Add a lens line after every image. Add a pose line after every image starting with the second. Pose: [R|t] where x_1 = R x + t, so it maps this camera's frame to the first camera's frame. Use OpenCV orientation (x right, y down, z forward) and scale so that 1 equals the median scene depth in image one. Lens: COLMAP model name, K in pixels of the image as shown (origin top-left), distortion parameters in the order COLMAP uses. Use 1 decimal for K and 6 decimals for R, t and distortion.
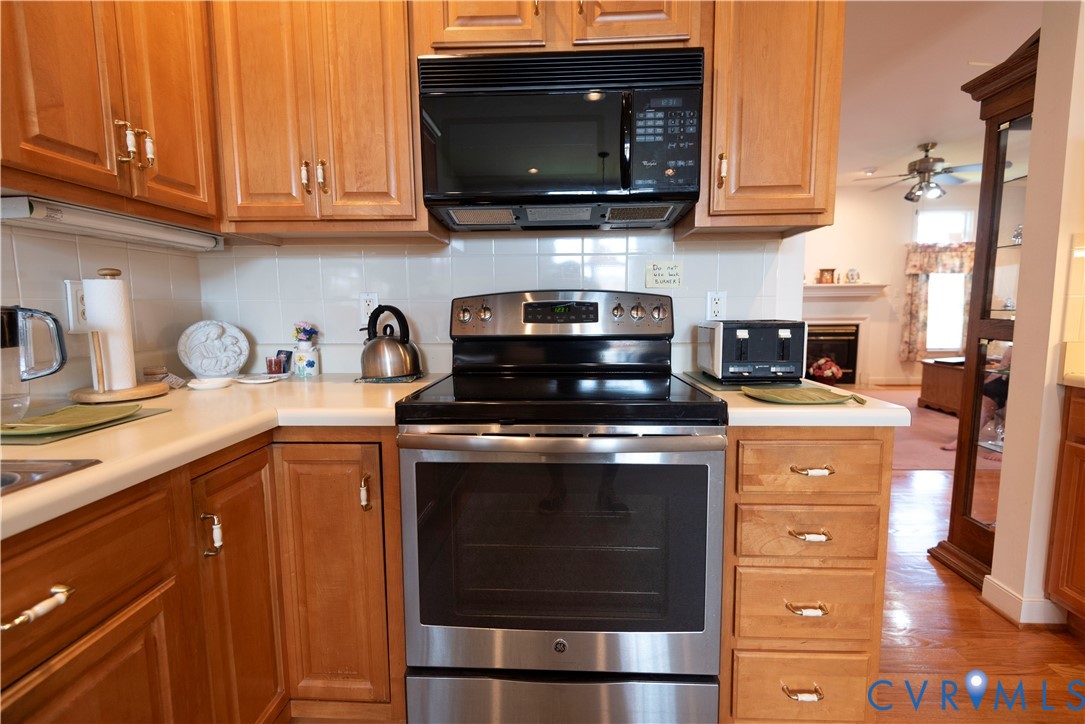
lens RADIAL K [[496.5, 0, 540.9], [0, 496.5, 366.4], [0, 0, 1]] dist [0.004438, 0.000045]
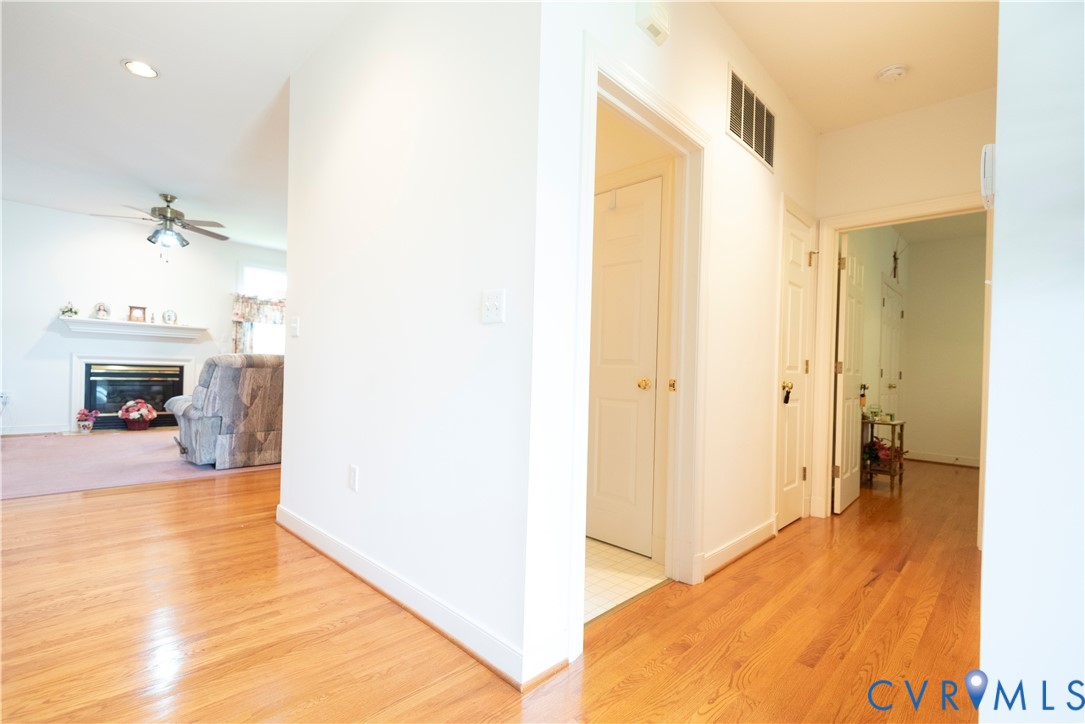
lens RADIAL K [[496.5, 0, 547.4], [0, 496.5, 364.5], [0, 0, 1]] dist [0.004438, 0.000045]
pose [[0.673755, 0.041022, 0.737815, 0.404136], [0.048669, 0.993827, -0.099700, 0.050018], [-0.737350, 0.103082, 0.667599, -0.217433]]
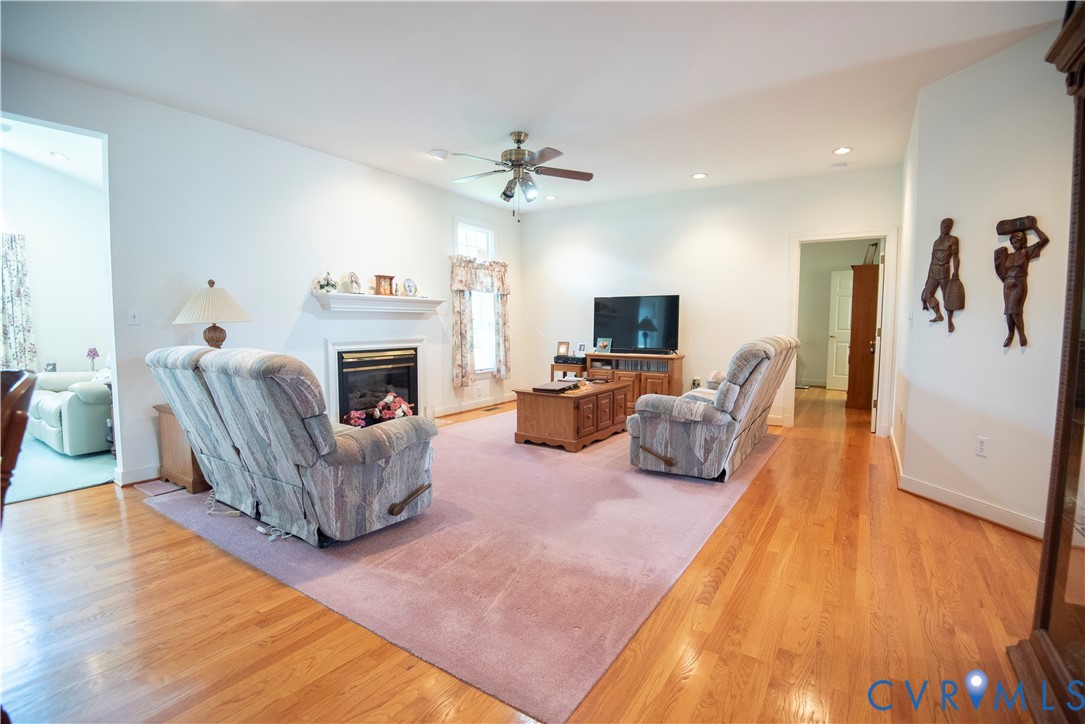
lens RADIAL K [[496.5, 0, 538.9], [0, 496.5, 361.7], [0, 0, 1]] dist [0.004438, 0.000045]
pose [[0.510086, -0.058615, 0.858124, 0.041397], [0.093783, 0.995517, 0.012254, -0.053682], [-0.854995, 0.074227, 0.513296, 0.423617]]
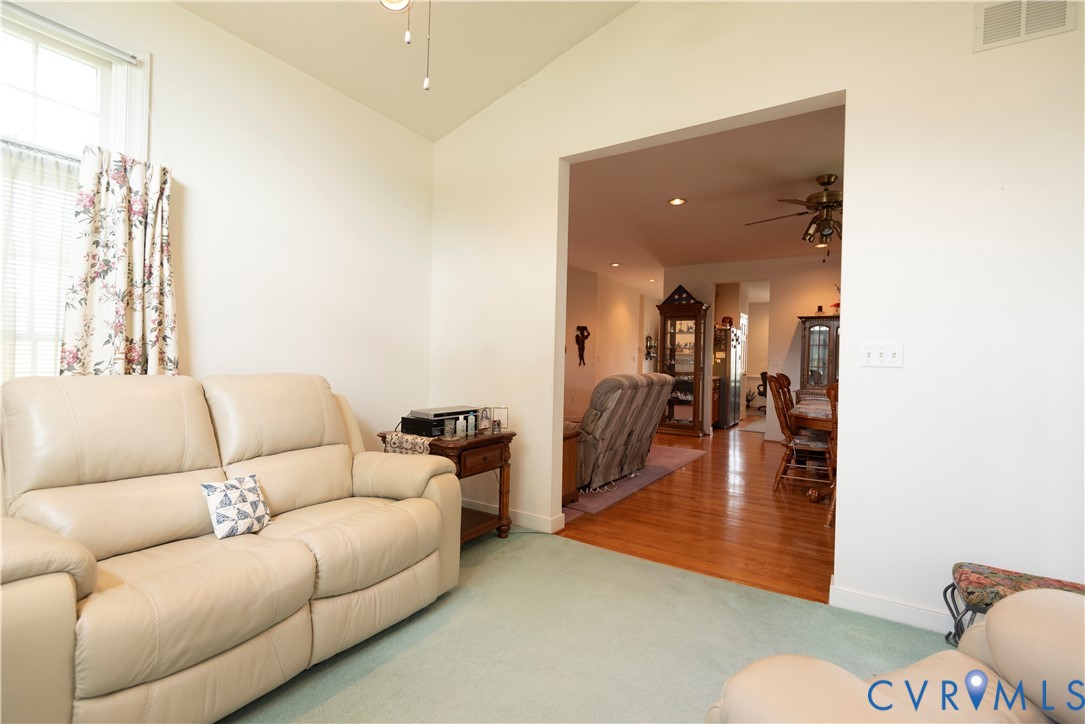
lens RADIAL K [[496.5, 0, 542.2], [0, 496.5, 358.2], [0, 0, 1]] dist [0.004438, 0.000045]
pose [[-0.864674, 0.002583, 0.502326, 0.023457], [0.069889, 0.990880, 0.115208, -0.200353], [-0.497447, 0.134725, -0.856969, 1.463484]]
